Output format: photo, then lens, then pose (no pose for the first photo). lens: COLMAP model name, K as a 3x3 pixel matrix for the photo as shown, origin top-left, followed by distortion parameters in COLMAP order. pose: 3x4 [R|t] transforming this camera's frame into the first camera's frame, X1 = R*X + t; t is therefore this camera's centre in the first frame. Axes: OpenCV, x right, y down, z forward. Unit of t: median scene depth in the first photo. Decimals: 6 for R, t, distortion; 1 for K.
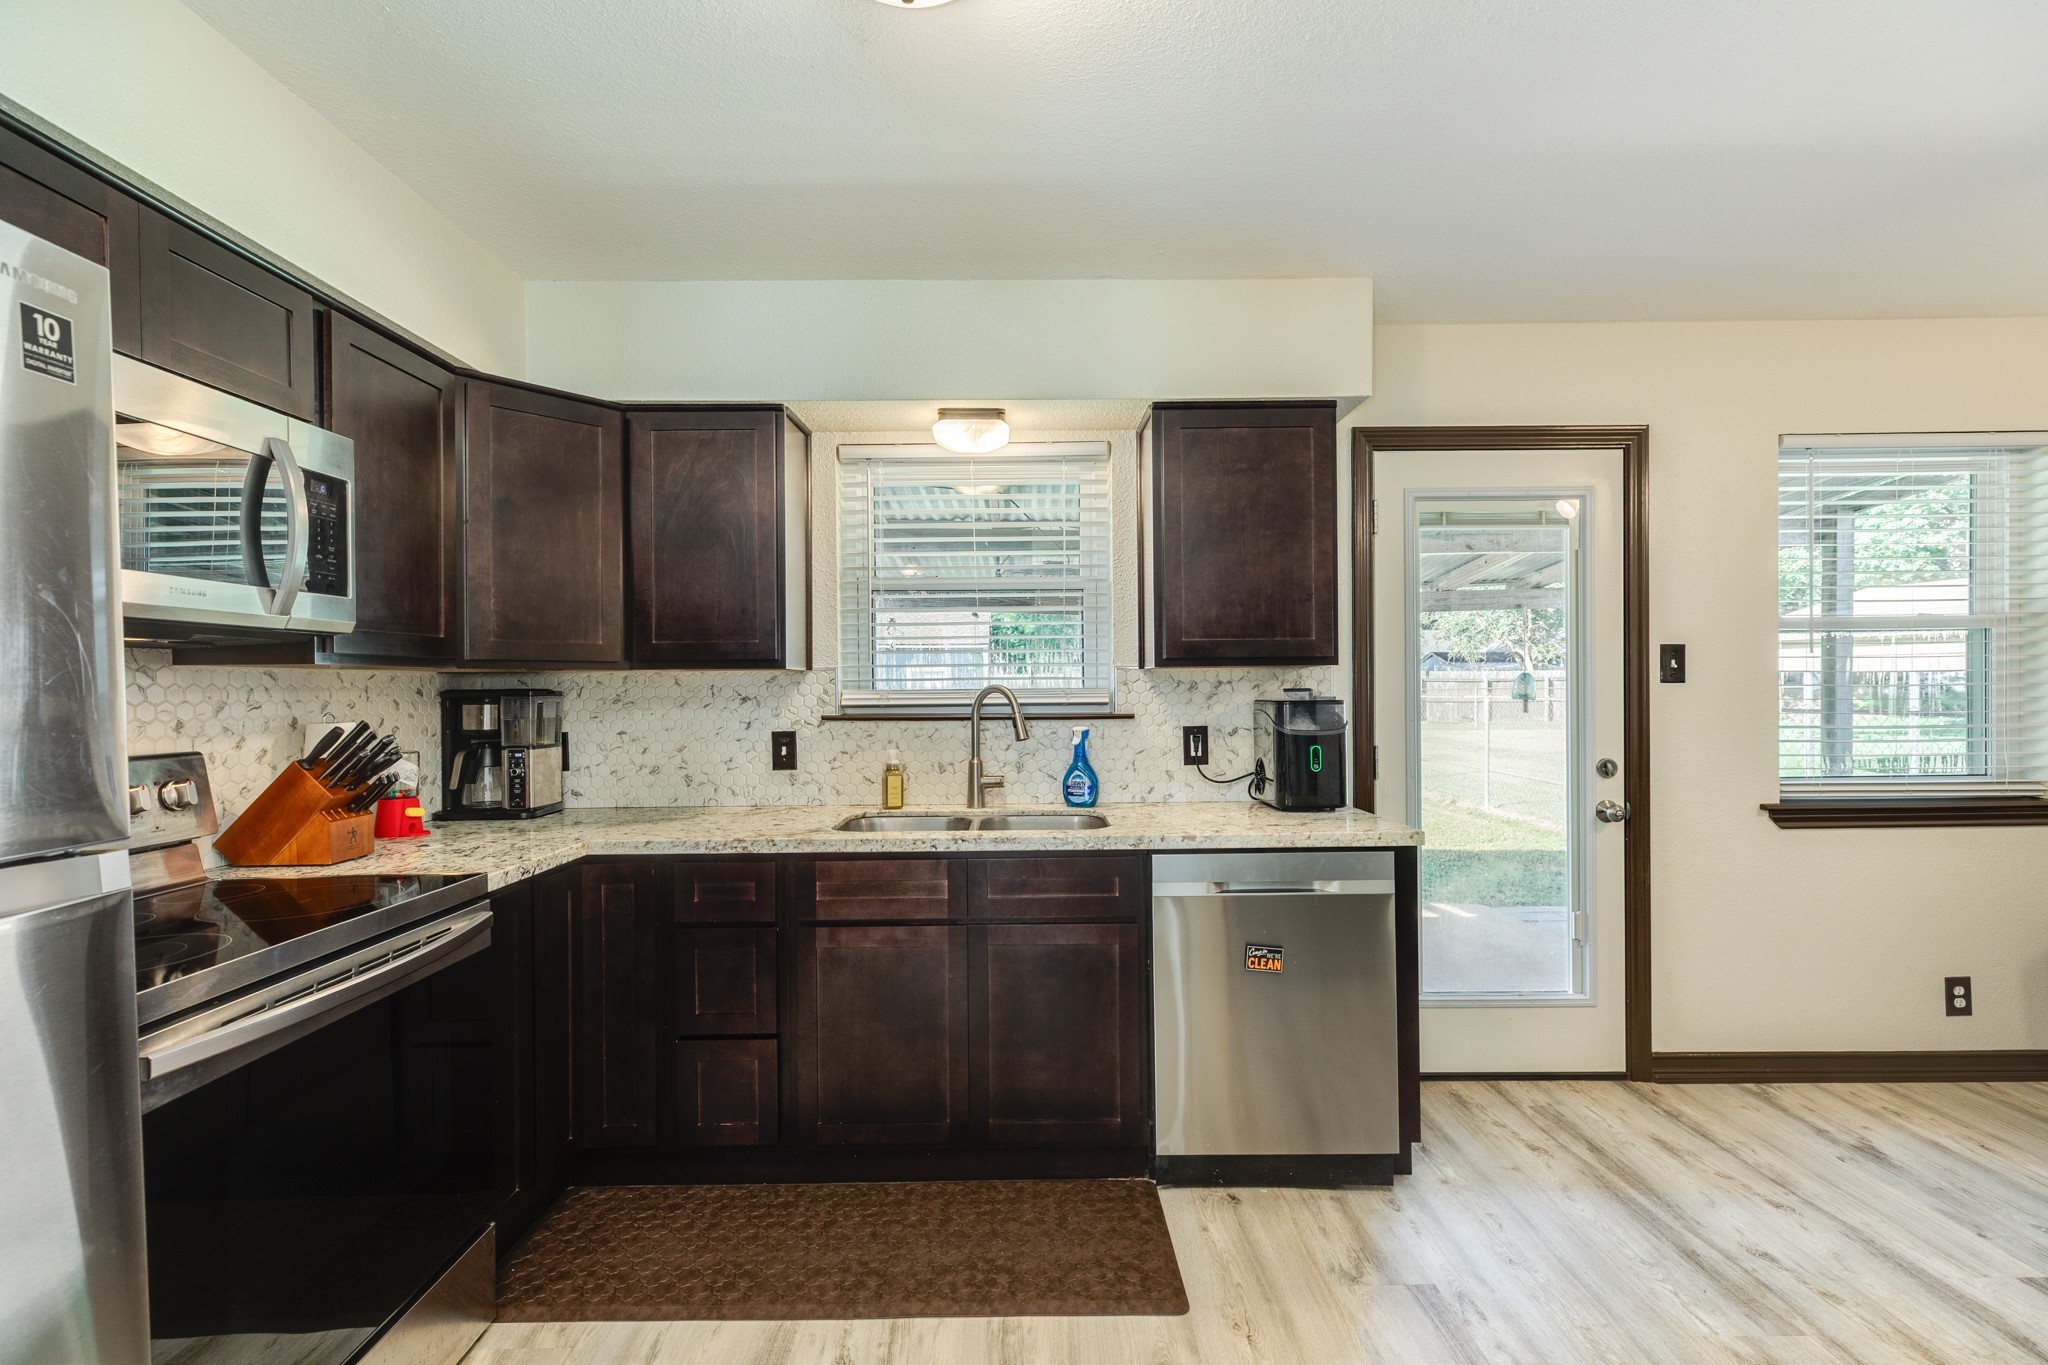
lens RADIAL K [[920.7, 0, 1024.0], [0, 920.7, 682.5], [0, 0, 1]] dist [0.002100, 0.000137]
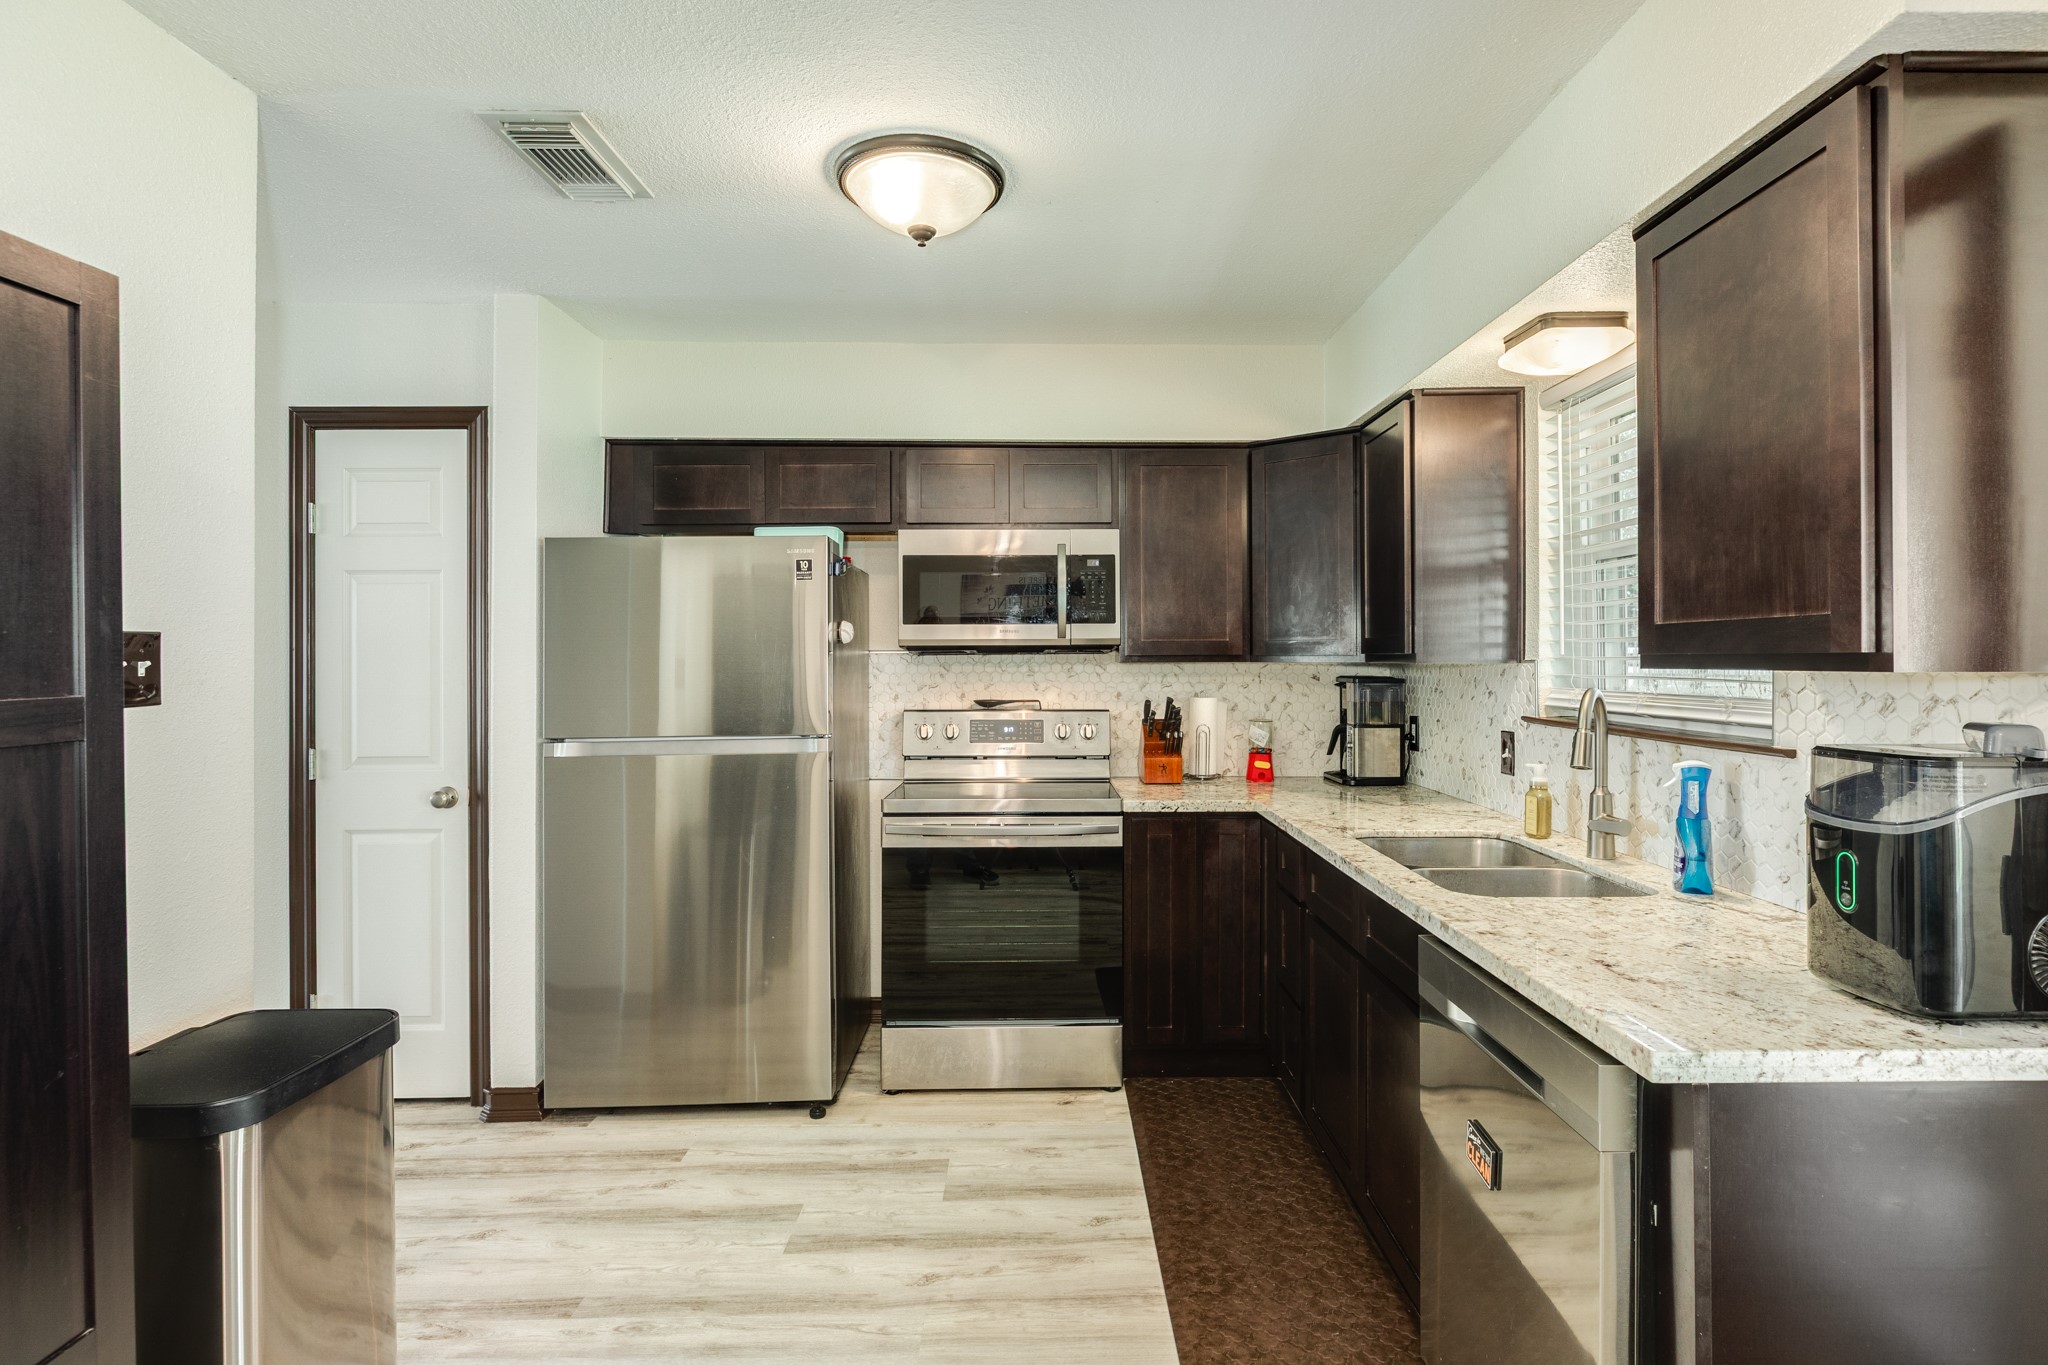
lens RADIAL K [[1015.2, 0, 1029.6], [0, 1015.2, 642.6], [0, 0, 1]] dist [0.001751, 0.000106]
pose [[0.006865, -0.007121, -0.999951, 0.902579], [0.008663, 0.999938, -0.007061, -0.036513], [0.999939, -0.008614, 0.006926, 0.669714]]
